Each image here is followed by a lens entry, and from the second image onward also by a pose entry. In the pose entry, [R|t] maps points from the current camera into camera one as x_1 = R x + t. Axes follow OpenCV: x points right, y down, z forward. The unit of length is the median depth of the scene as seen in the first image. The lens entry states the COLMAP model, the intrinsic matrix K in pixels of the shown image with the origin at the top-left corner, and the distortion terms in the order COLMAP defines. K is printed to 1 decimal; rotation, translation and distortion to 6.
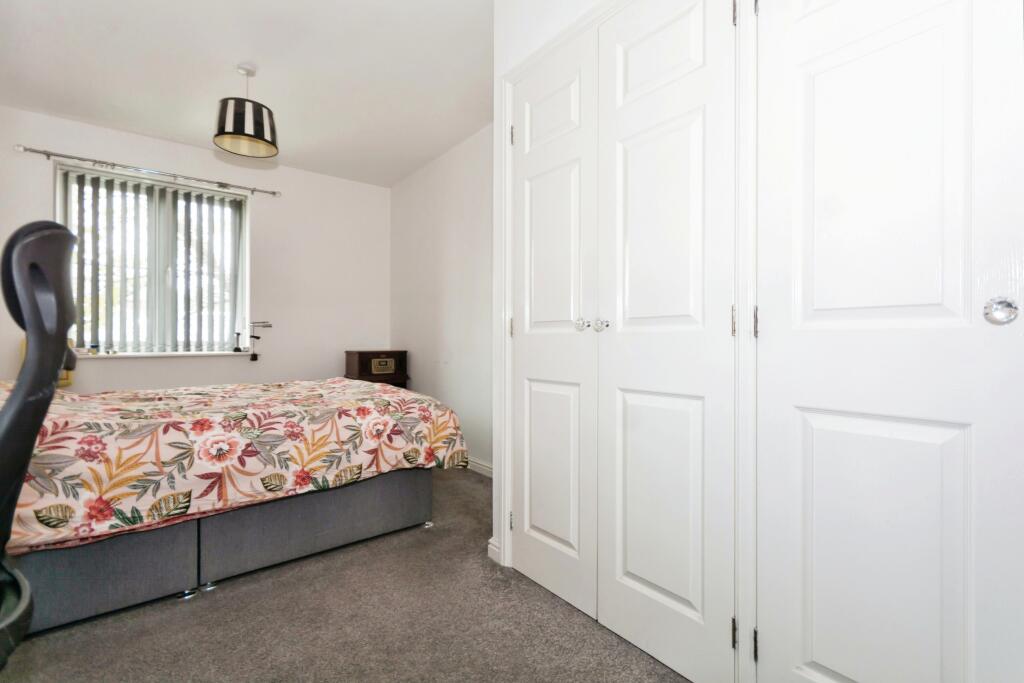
lens RADIAL K [[451.5, 0, 516.7], [0, 451.5, 335.8], [0, 0, 1]] dist [0.009539, 0.000596]
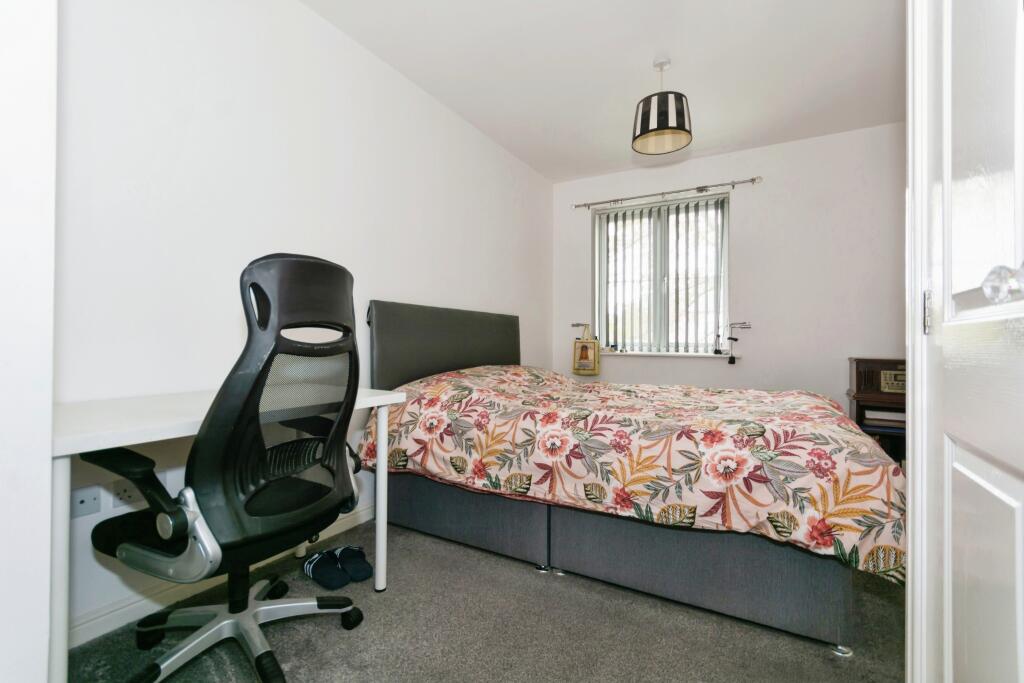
lens RADIAL K [[451.5, 0, 516.7], [0, 451.5, 335.8], [0, 0, 1]] dist [0.009539, 0.000596]
pose [[0.389639, -0.006113, -0.920947, 0.237107], [-0.002024, 0.999970, -0.007493, 0.008386], [0.920965, 0.004783, 0.389615, 0.450121]]
